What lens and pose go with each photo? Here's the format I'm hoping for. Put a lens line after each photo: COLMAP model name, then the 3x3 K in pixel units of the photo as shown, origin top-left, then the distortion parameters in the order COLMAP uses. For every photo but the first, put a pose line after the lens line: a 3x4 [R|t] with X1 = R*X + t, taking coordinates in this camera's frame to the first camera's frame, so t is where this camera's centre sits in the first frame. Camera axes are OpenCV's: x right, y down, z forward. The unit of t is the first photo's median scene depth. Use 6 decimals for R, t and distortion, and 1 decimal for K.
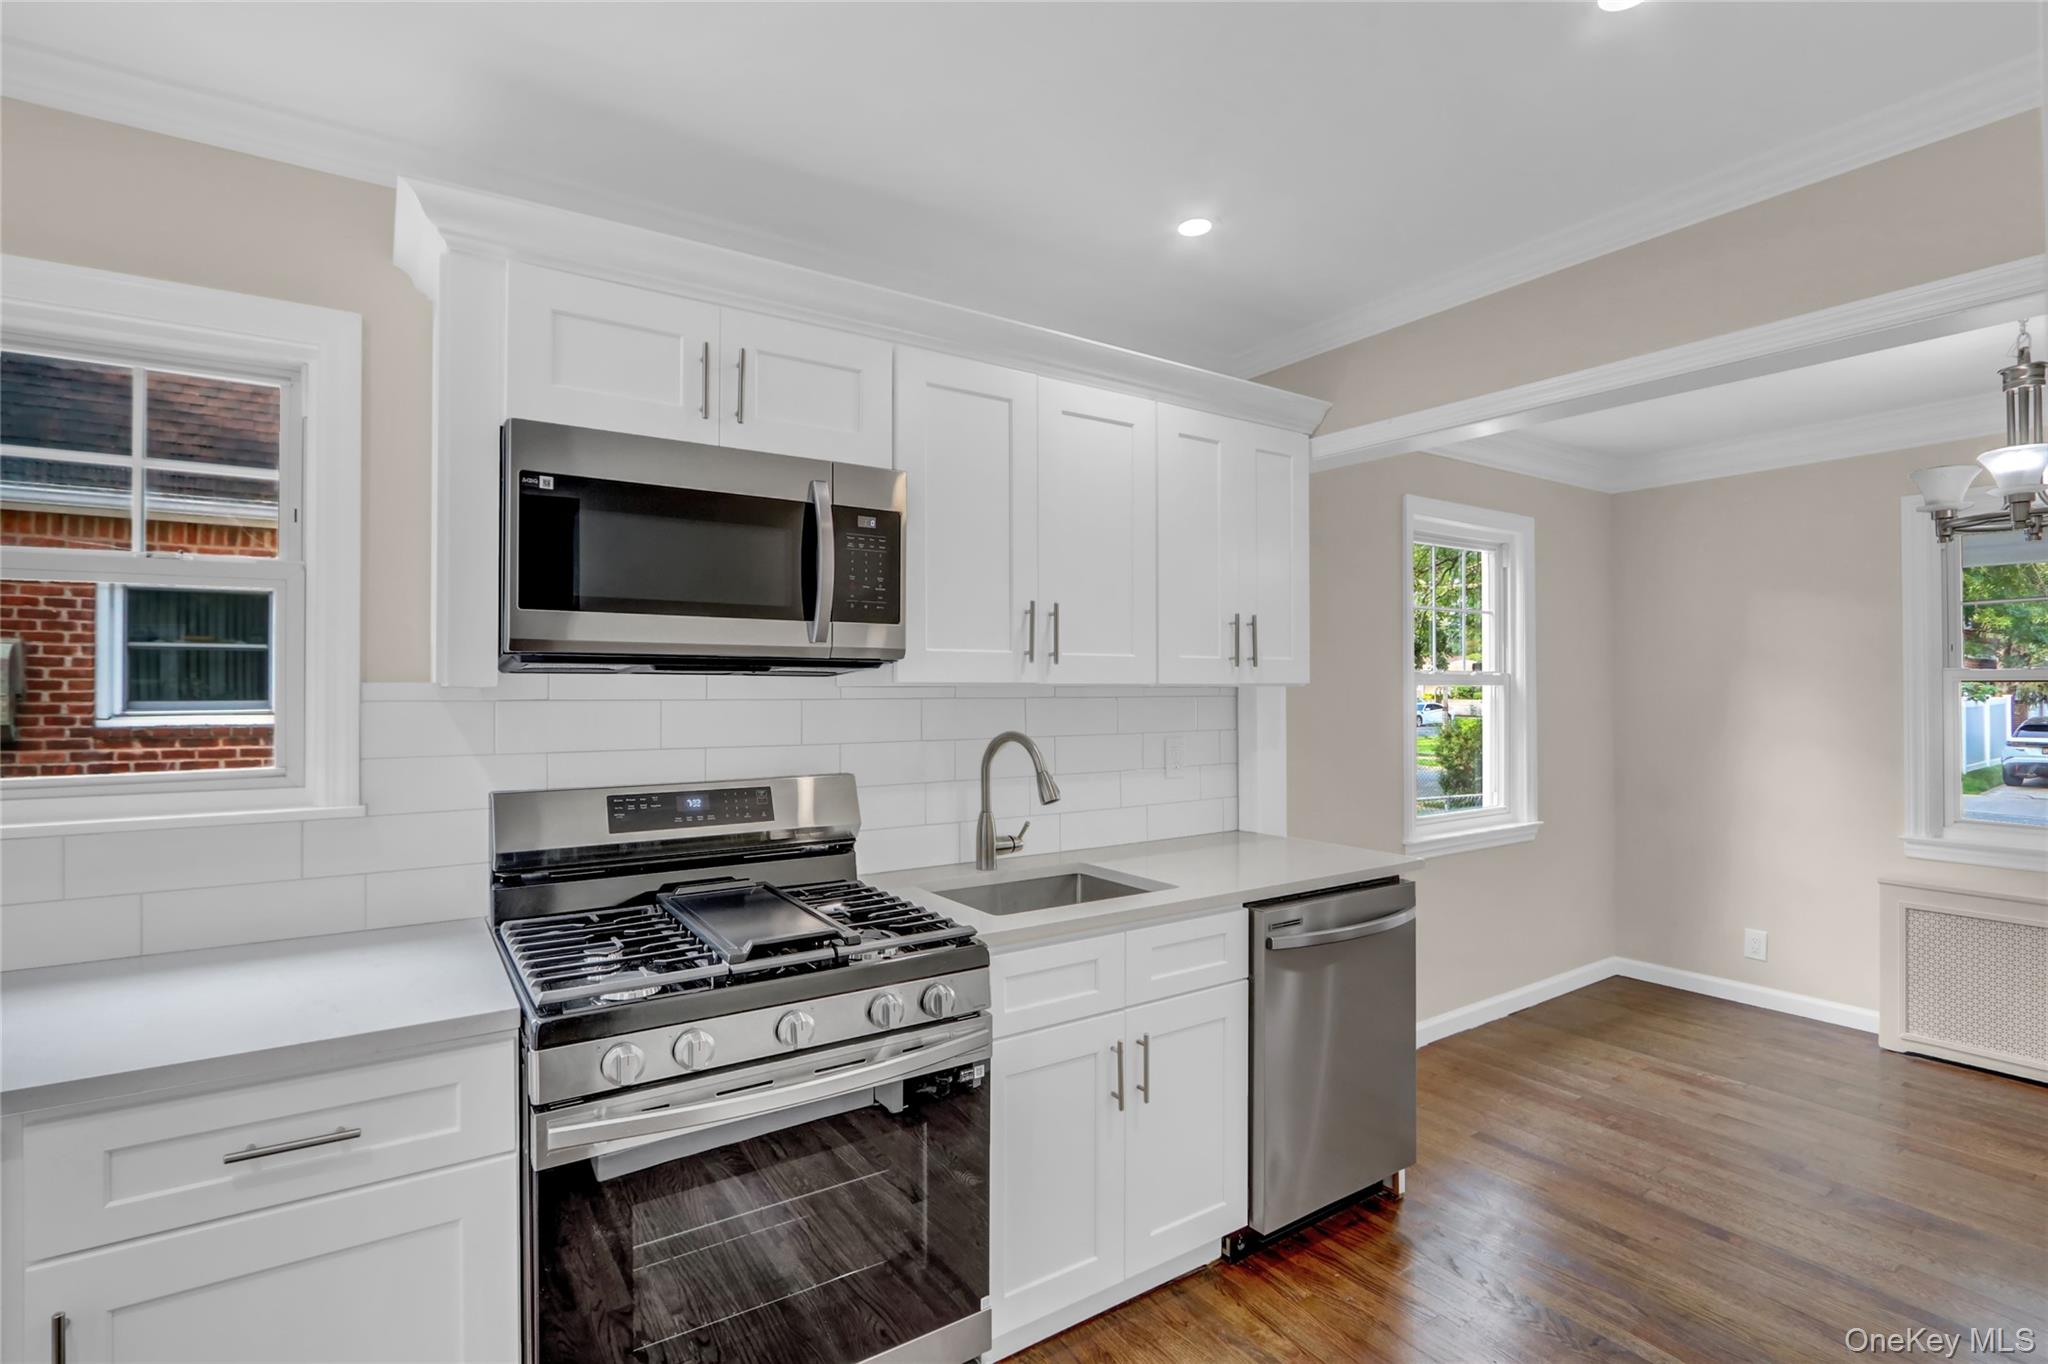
lens RADIAL K [[972.3, 0, 1010.4], [0, 972.3, 680.2], [0, 0, 1]] dist [-0.008711, 0.000539]
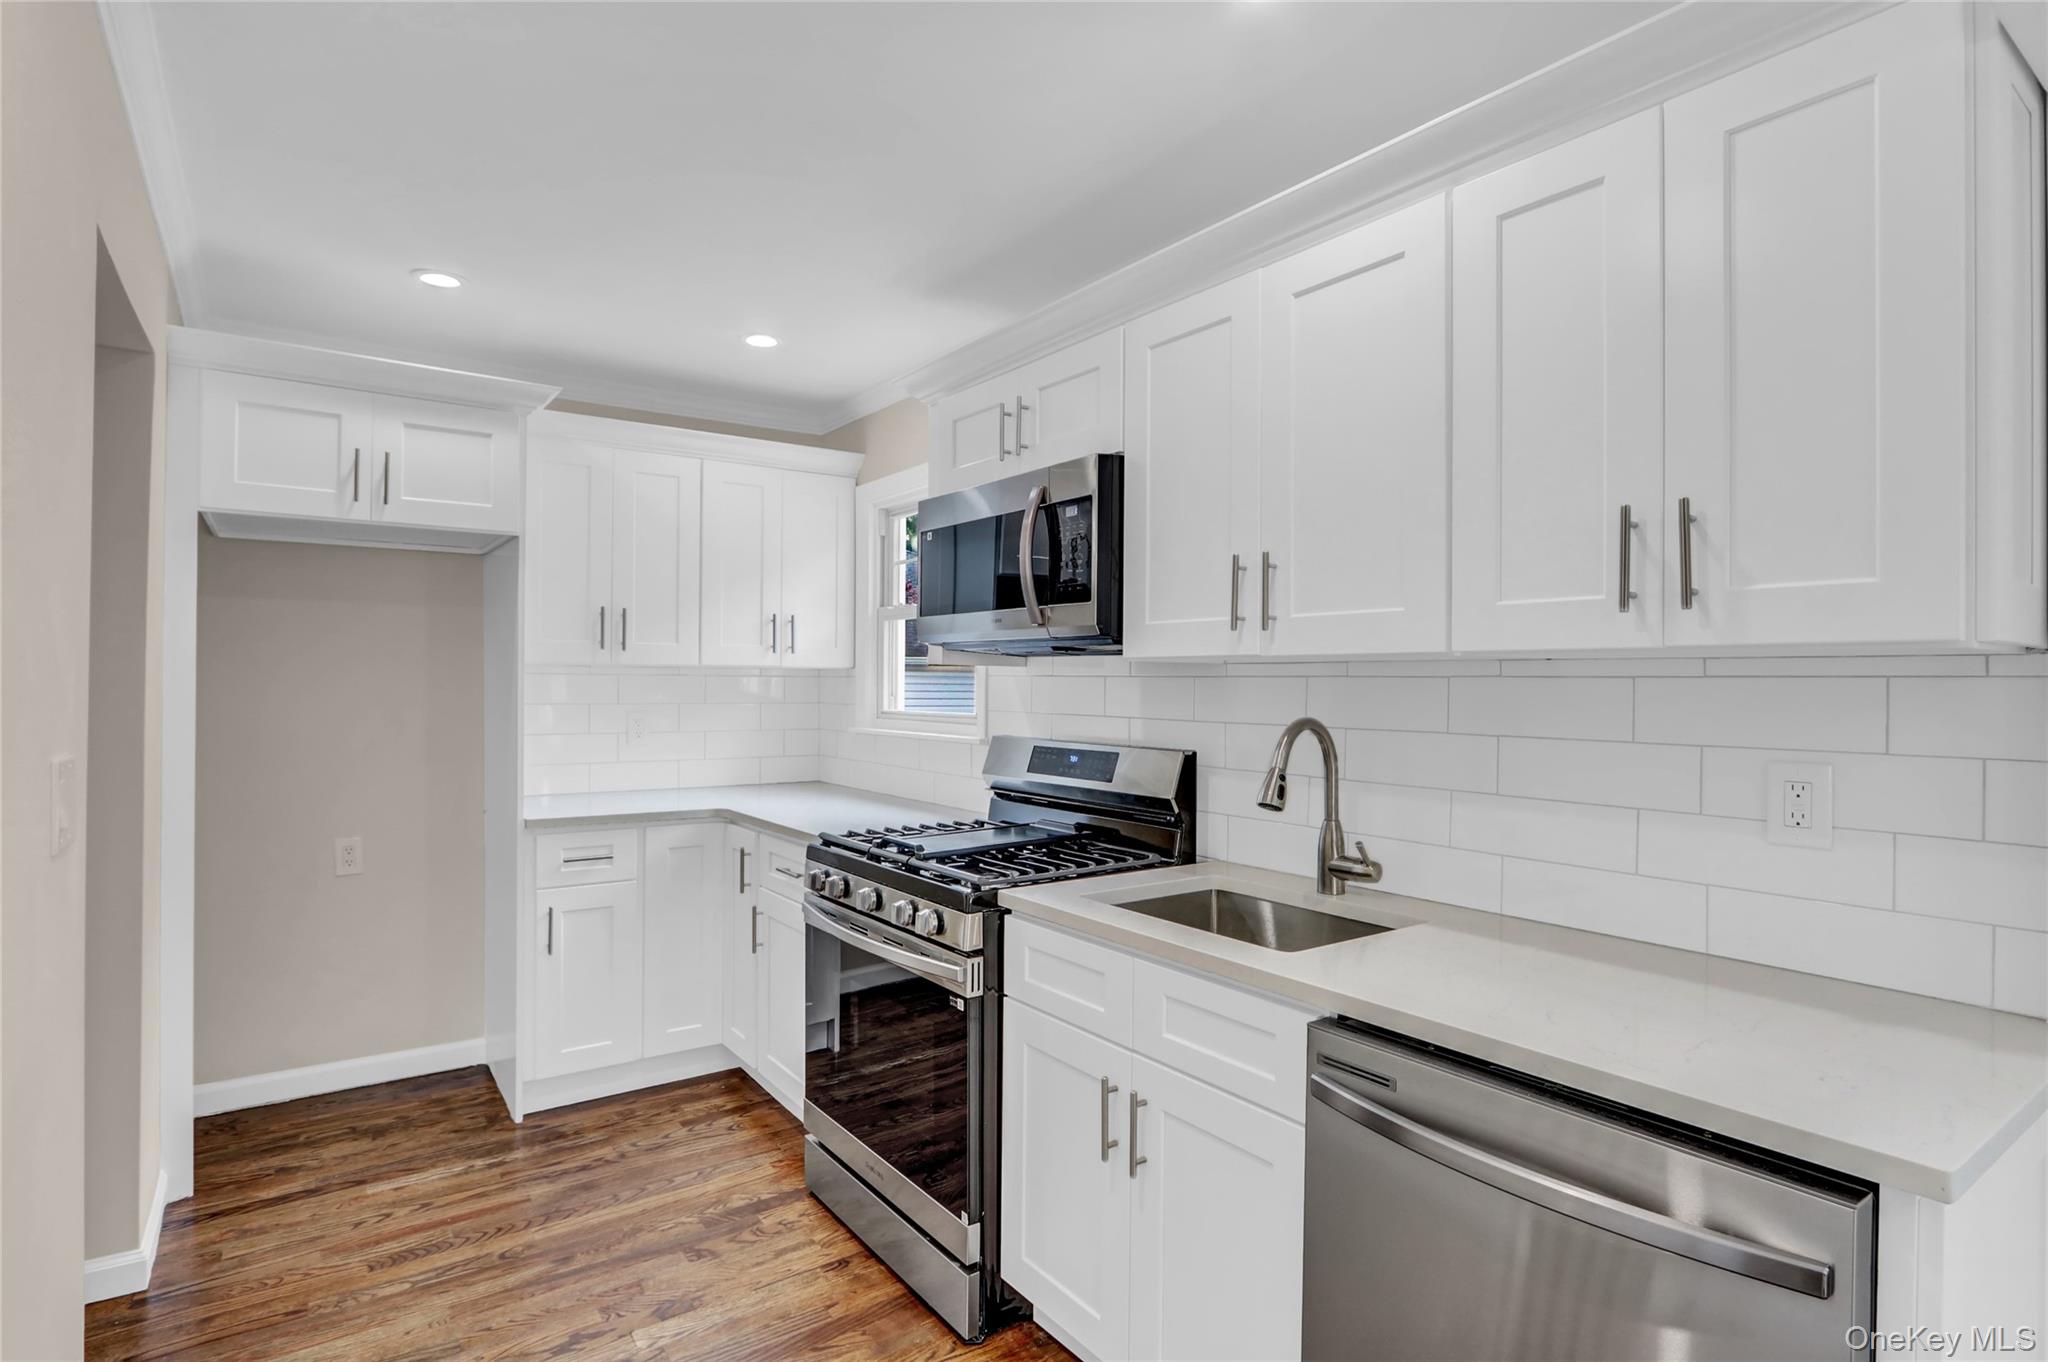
lens RADIAL K [[1021.8, 0, 1003.4], [0, 1021.8, 686.6], [0, 0, 1]] dist [-0.019536, 0.000105]
pose [[0.032453, 0.008947, -0.999433, 0.843362], [0.005964, 0.999940, 0.009145, 0.019215], [0.999455, -0.006258, 0.032398, 0.752772]]
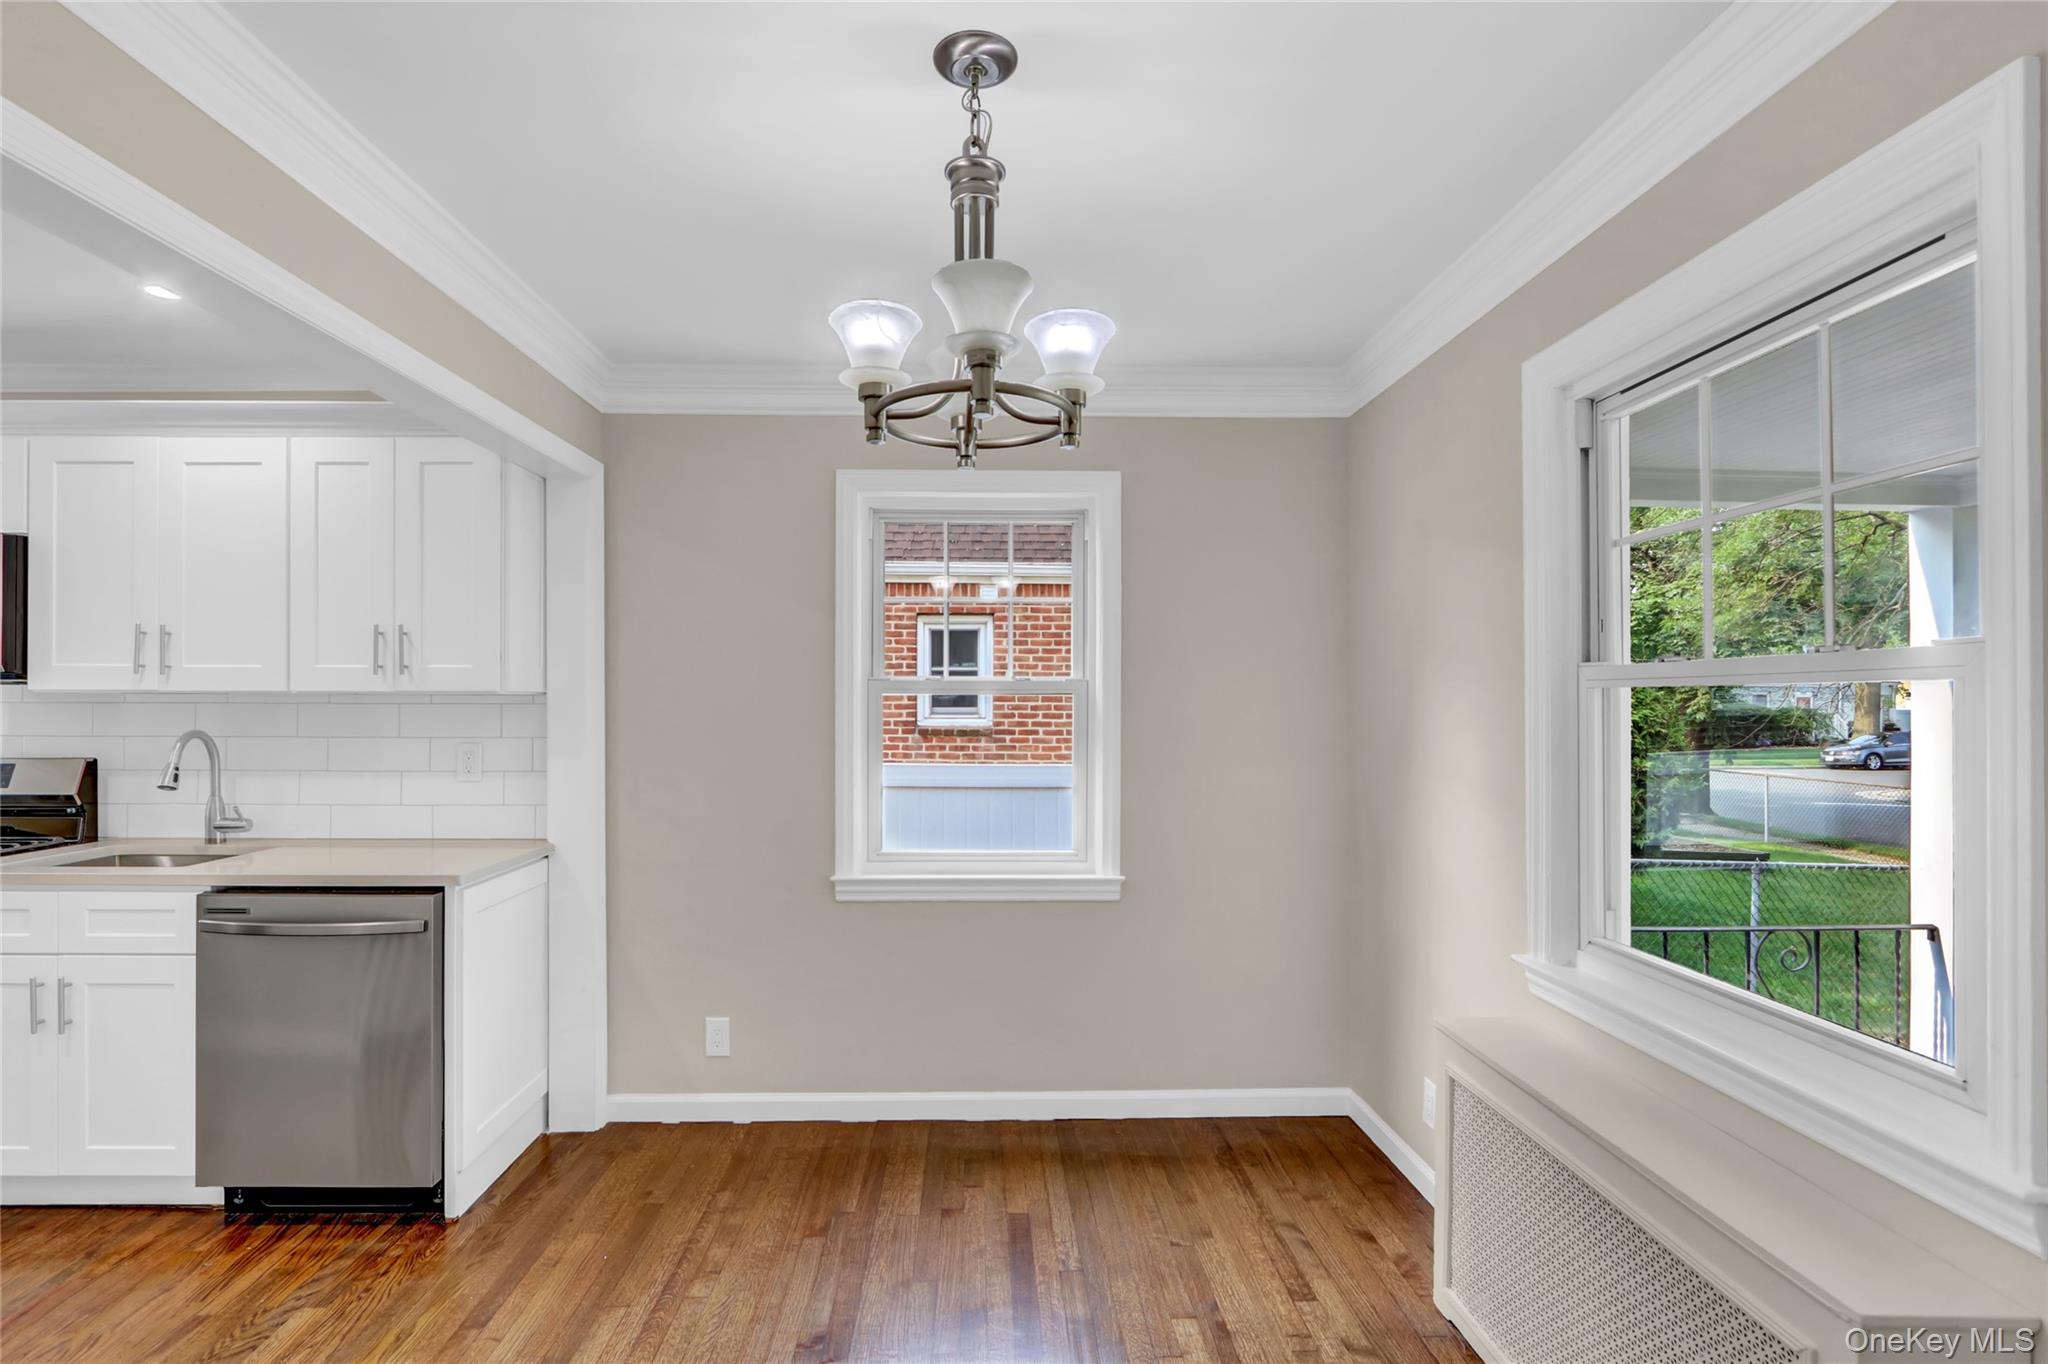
lens RADIAL K [[972.3, 0, 950.7], [0, 972.3, 705.0], [0, 0, 1]] dist [-0.008711, 0.000539]
pose [[0.832266, 0.006107, -0.554343, 1.504942], [0.001295, 0.999915, 0.012961, 0.006853], [0.554376, -0.011504, 0.832187, 0.534649]]
